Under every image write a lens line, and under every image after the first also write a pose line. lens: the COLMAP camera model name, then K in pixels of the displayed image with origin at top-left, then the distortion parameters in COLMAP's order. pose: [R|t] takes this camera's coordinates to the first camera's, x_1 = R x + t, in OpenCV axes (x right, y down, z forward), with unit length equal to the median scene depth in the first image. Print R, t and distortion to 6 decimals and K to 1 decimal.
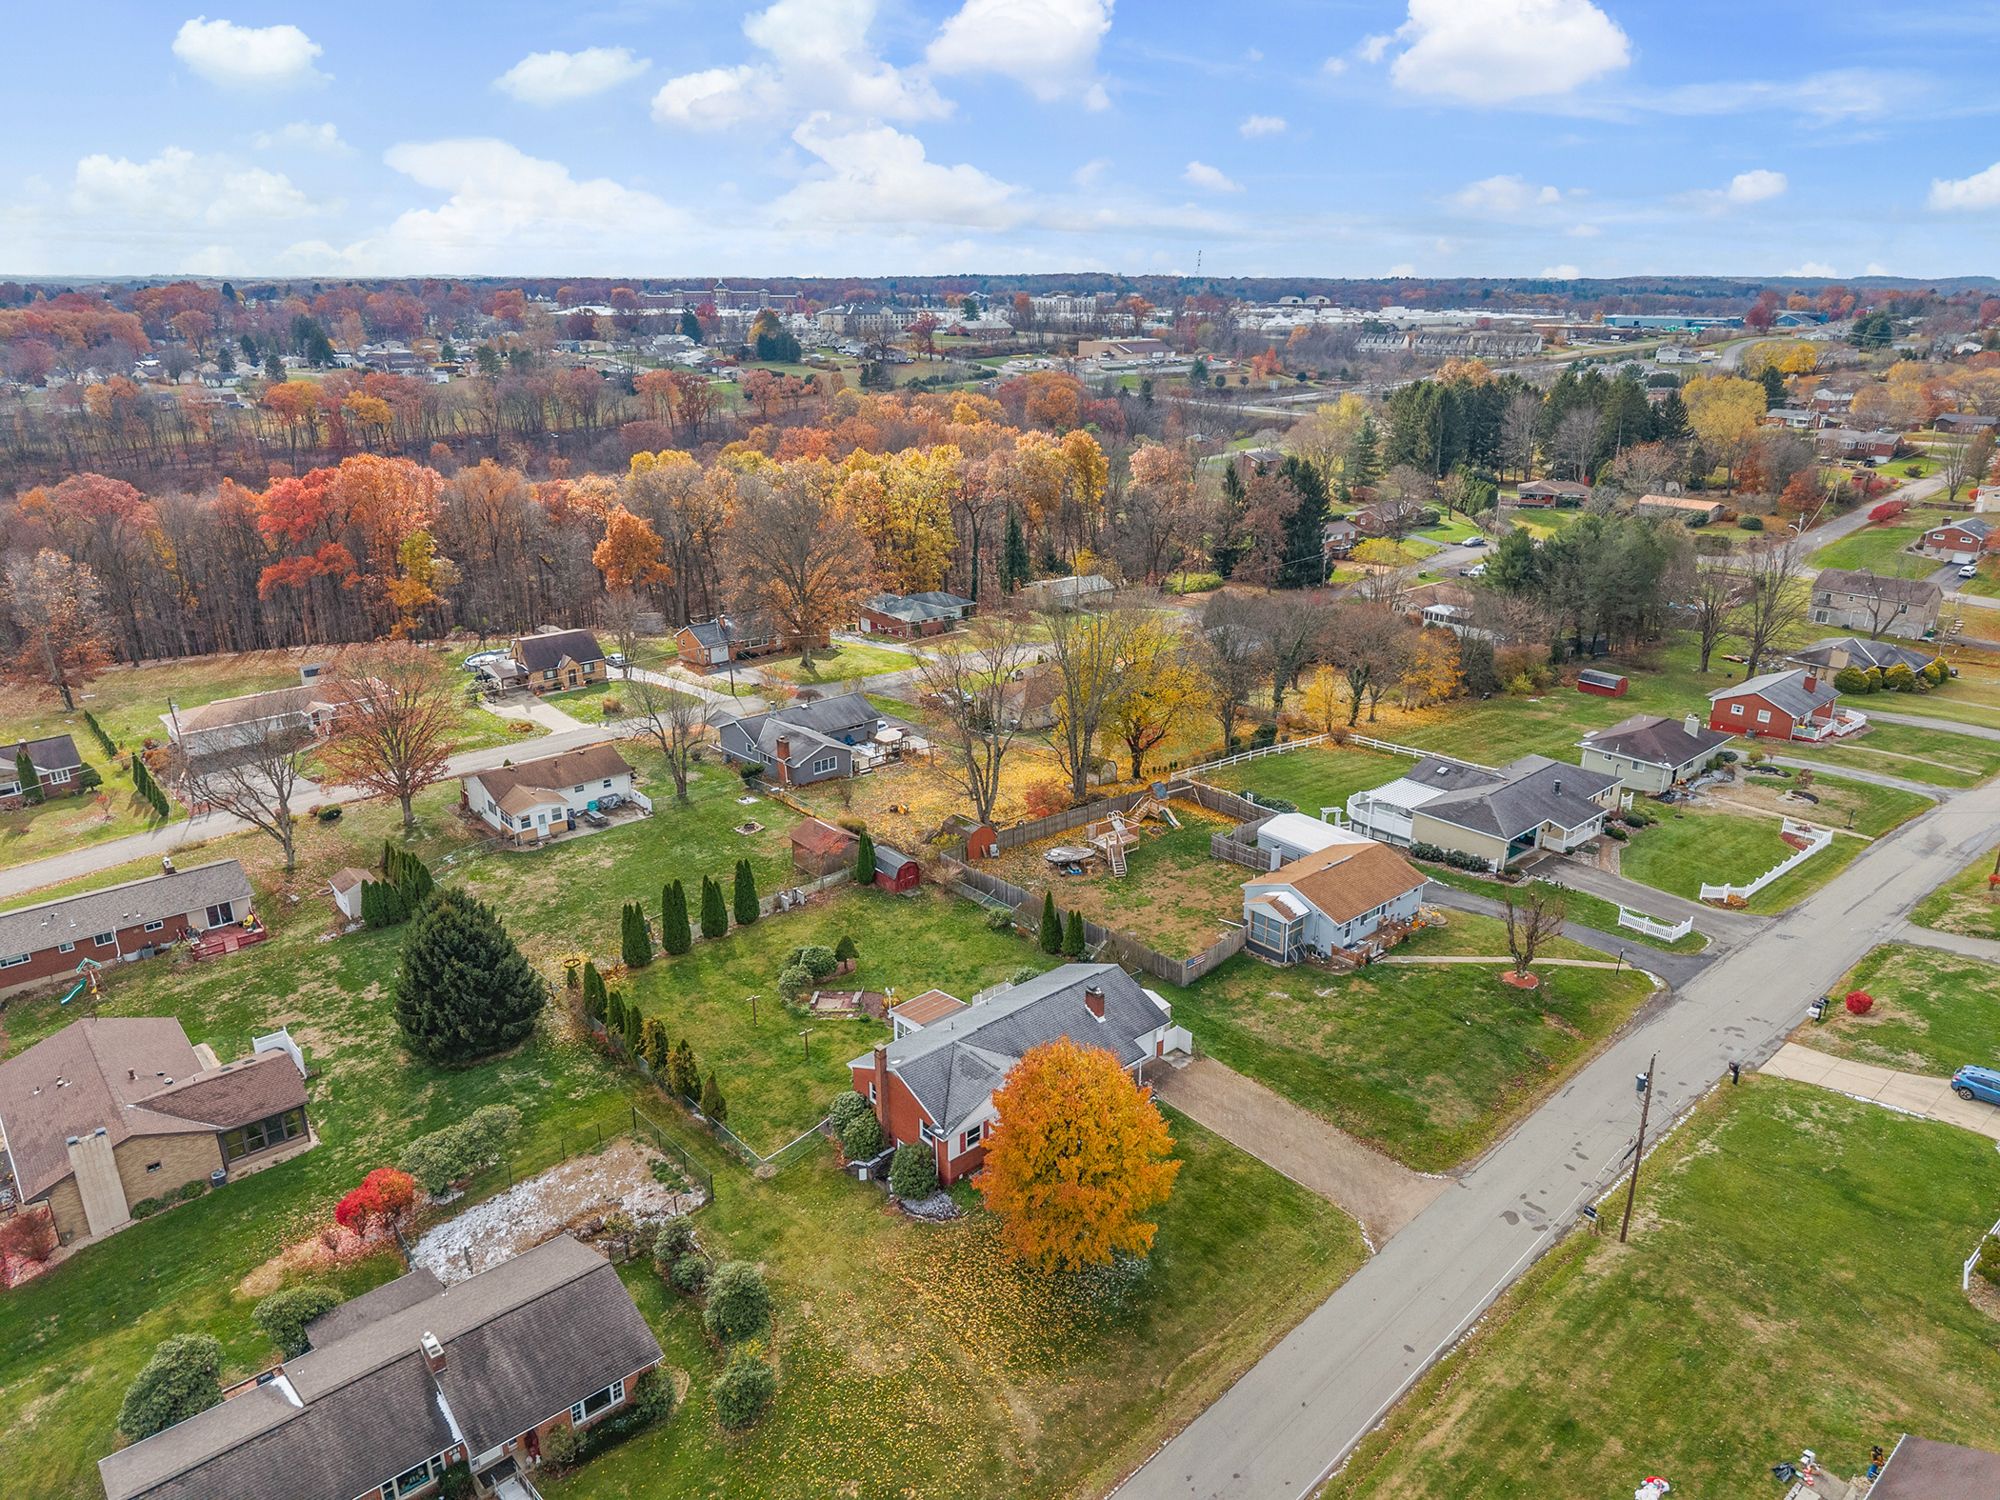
lens RADIAL K [[1319.2, 0, 1006.9], [0, 1319.2, 810.3], [0, 0, 1]] dist [0.001848, -0.001247]
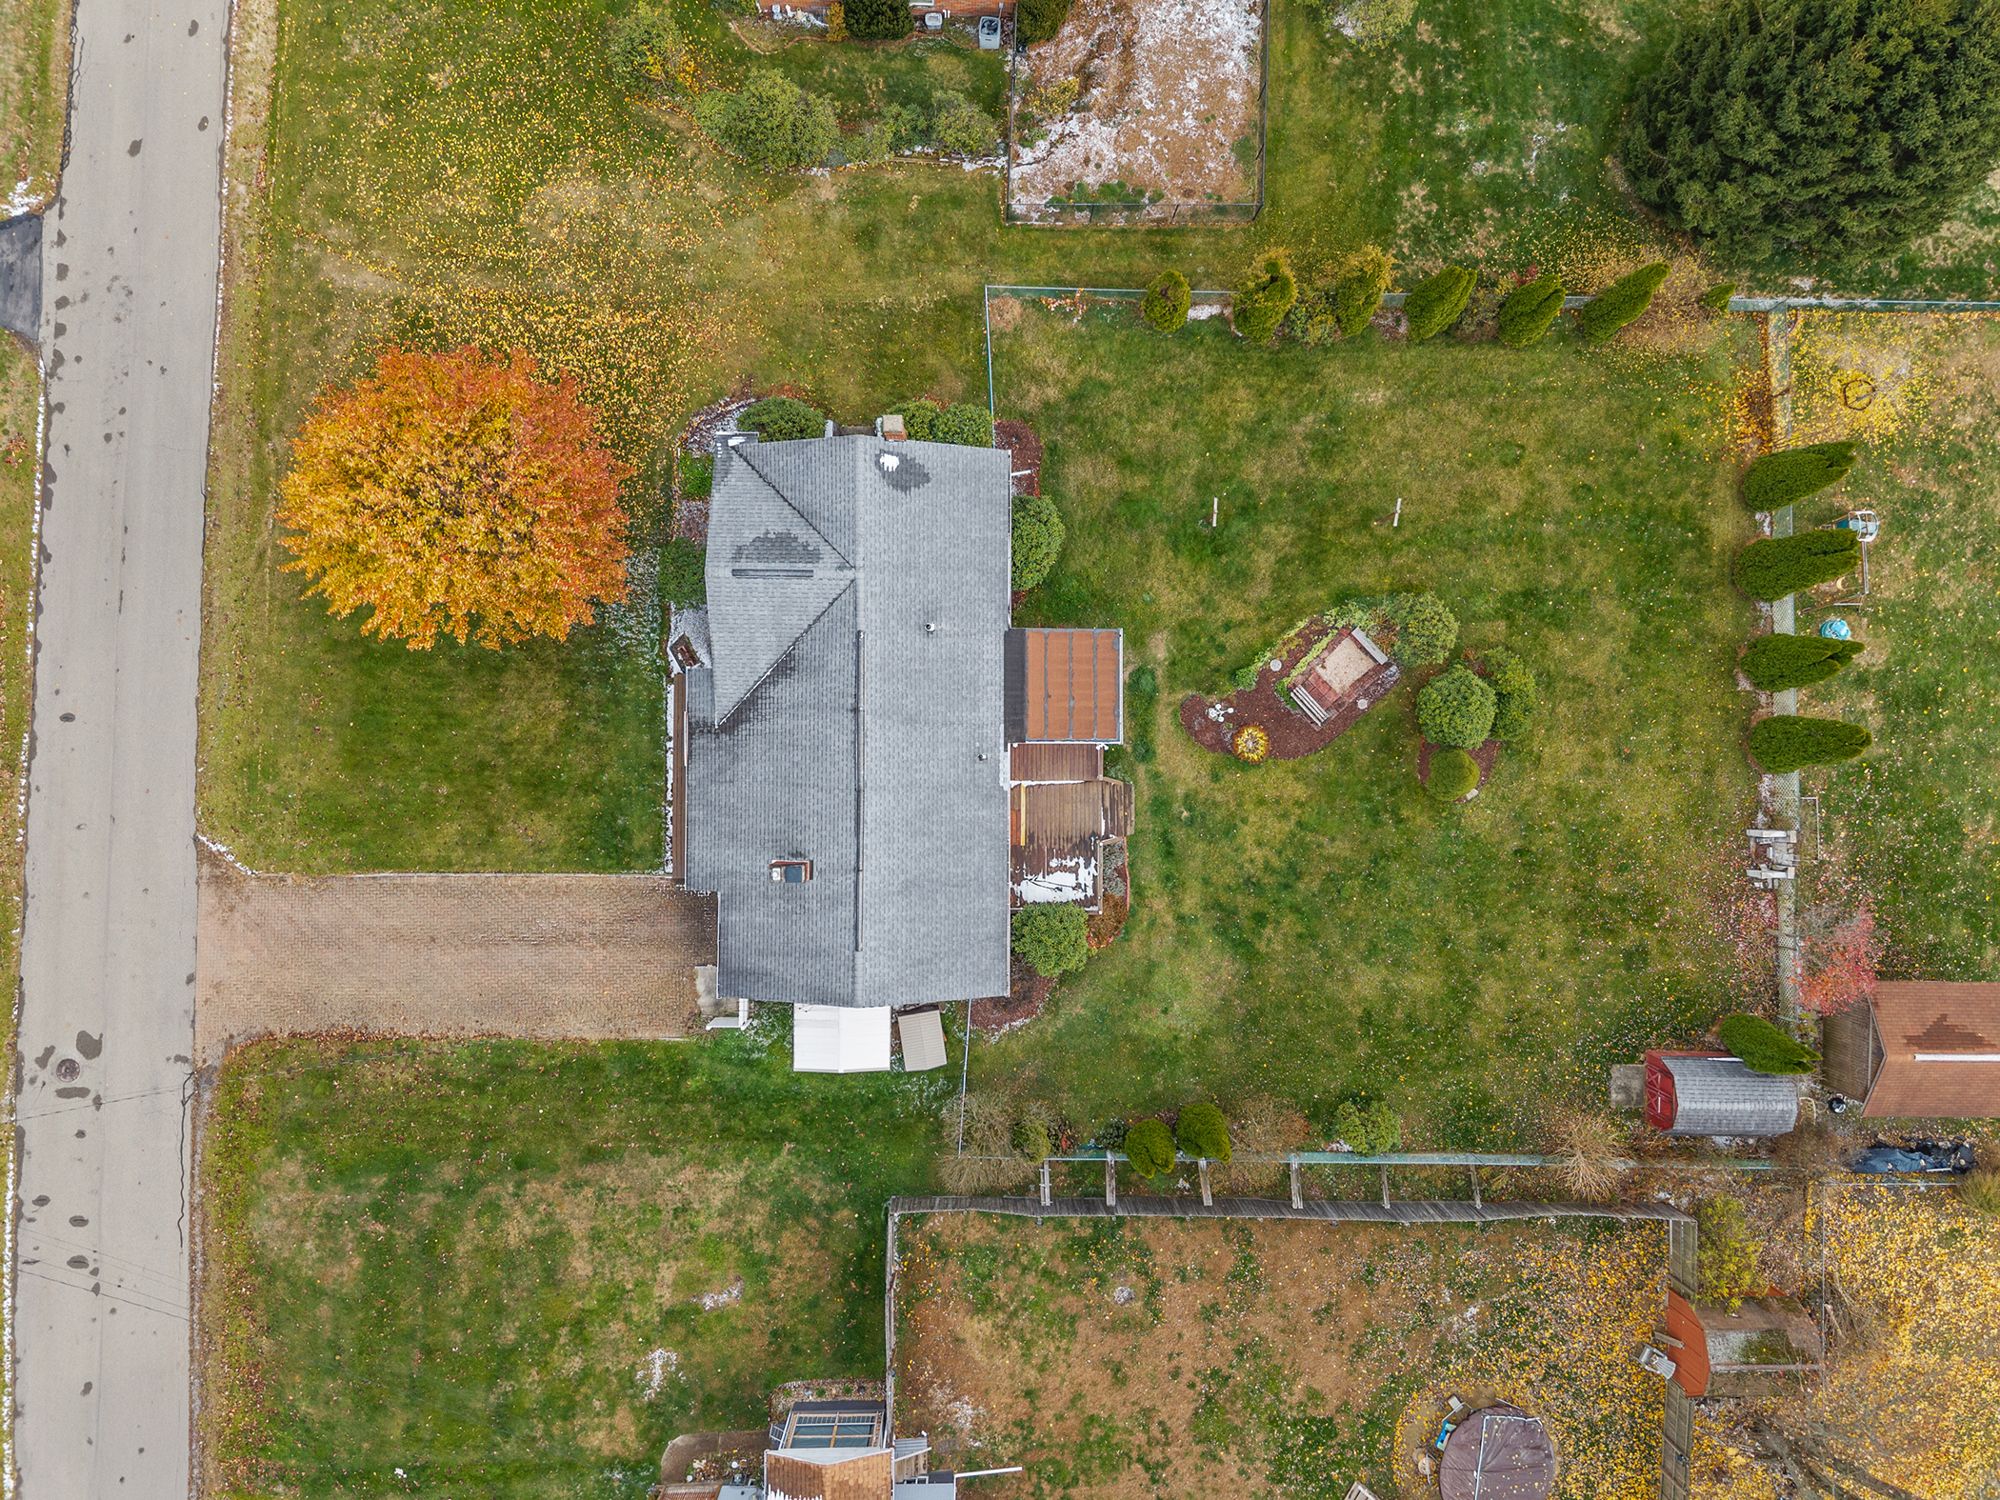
lens RADIAL K [[1338.9, 0, 1013.6], [0, 1338.9, 750.2], [0, 0, 1]] dist [0.020471, -0.018166]
pose [[-0.665695, 0.746166, -0.009307, -0.019726], [-0.300003, -0.256187, 0.918894, -0.304715], [0.683264, 0.614495, 0.394394, 0.722618]]
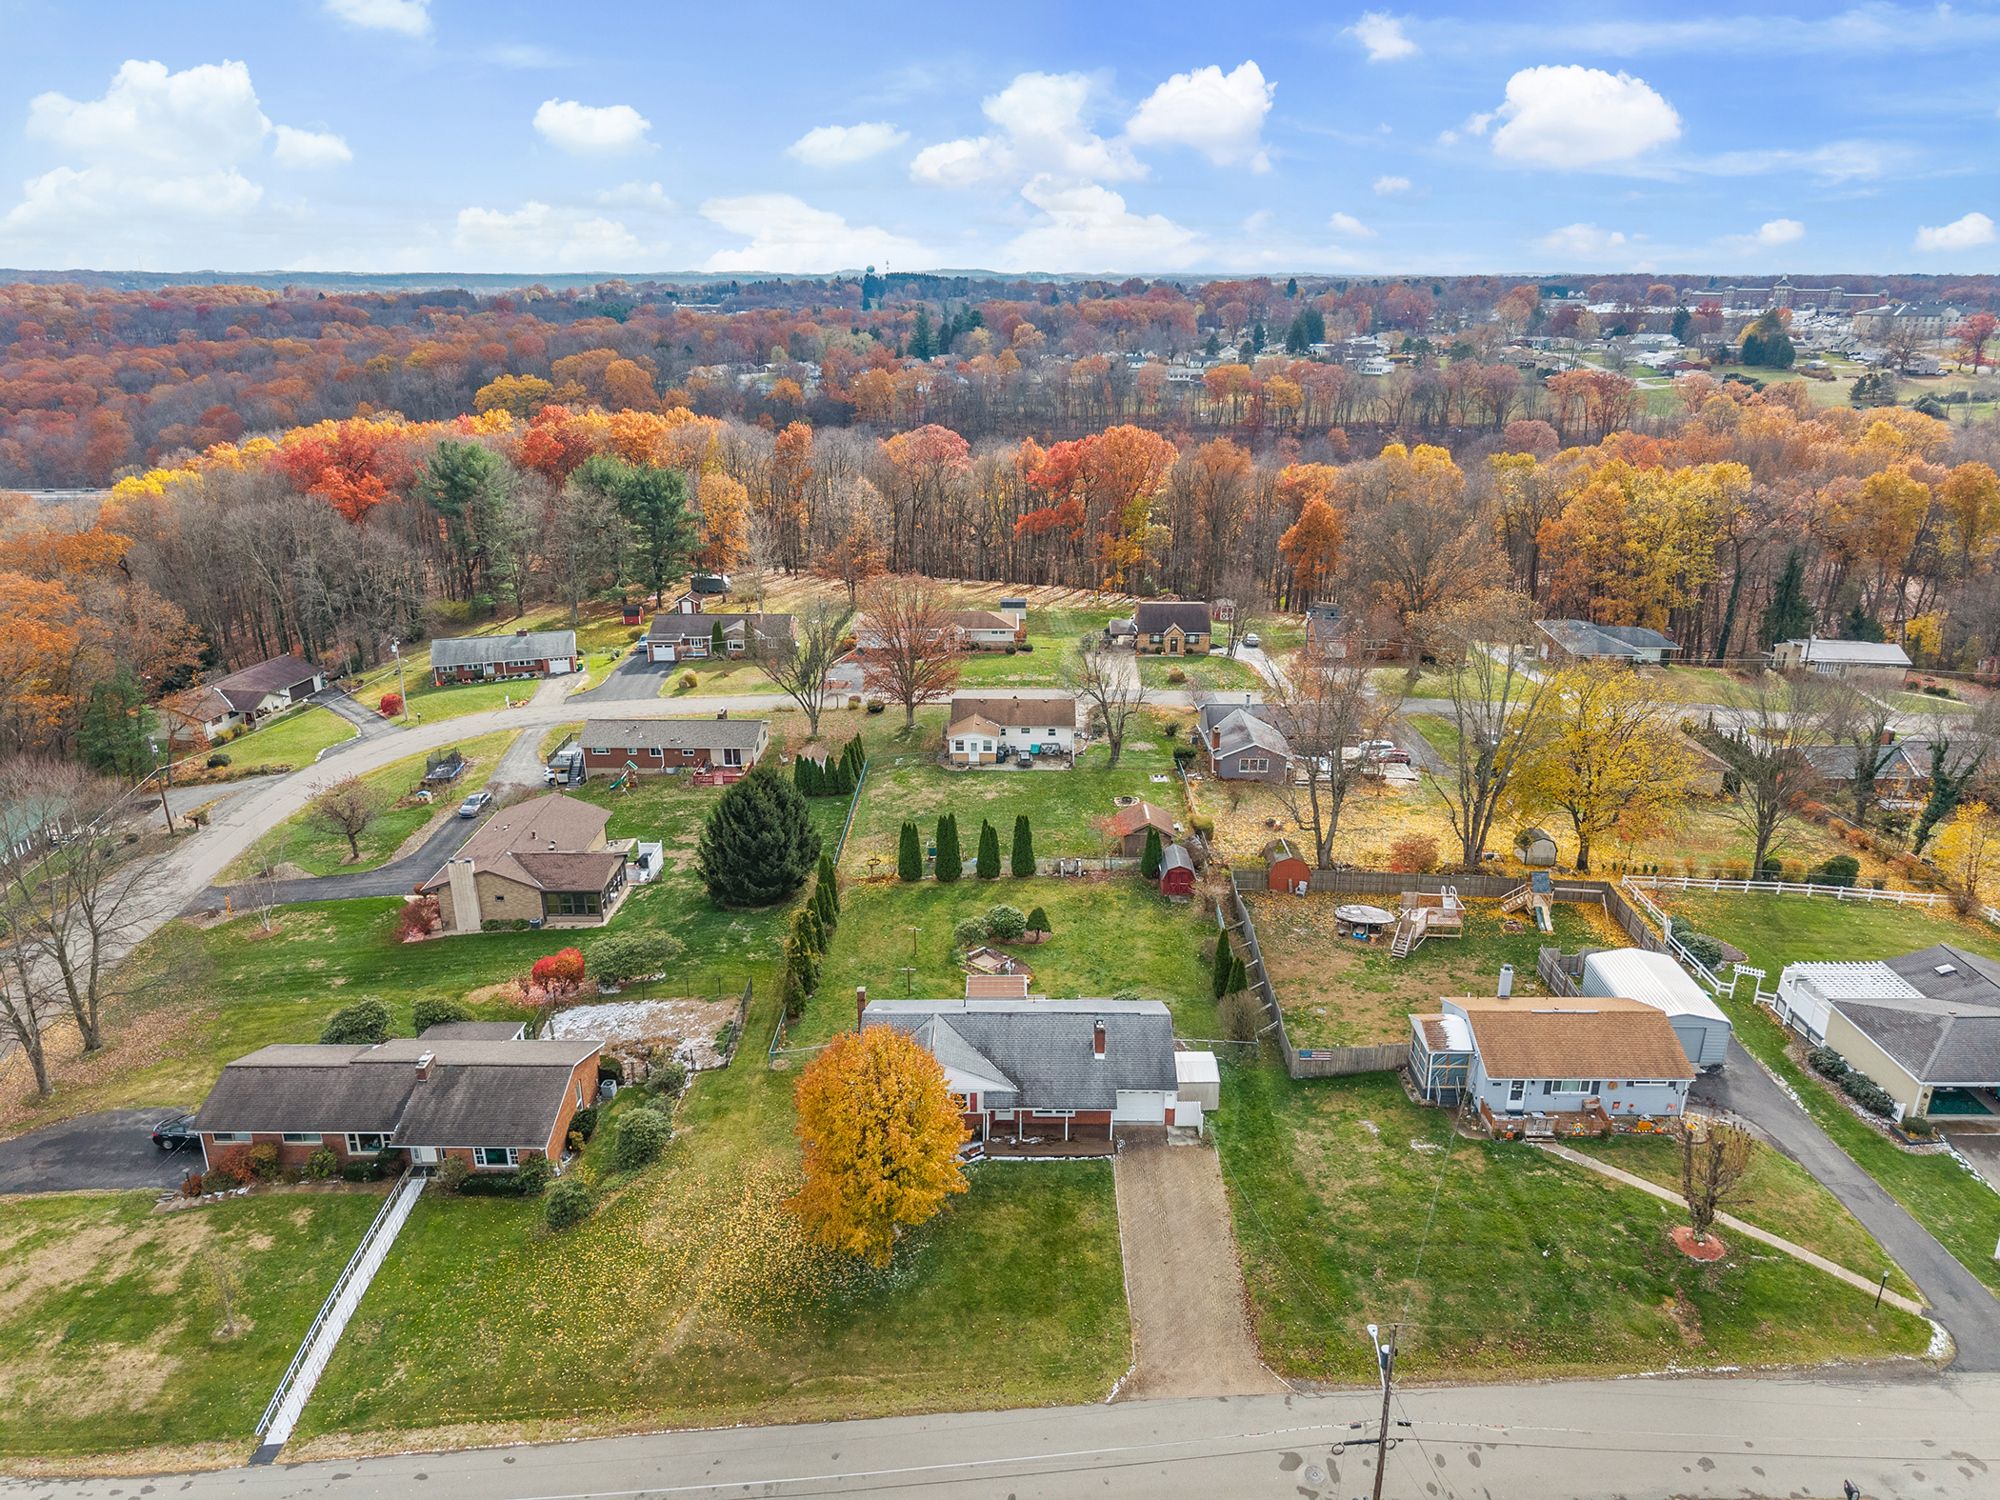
lens RADIAL K [[1338.9, 0, 1013.6], [0, 1338.9, 750.2], [0, 0, 1]] dist [0.020471, -0.018166]
pose [[0.745710, 0.223975, -0.627496, 0.497958], [-0.251062, 0.966842, 0.046739, -0.067219], [0.617158, 0.122687, 0.777216, 0.179396]]
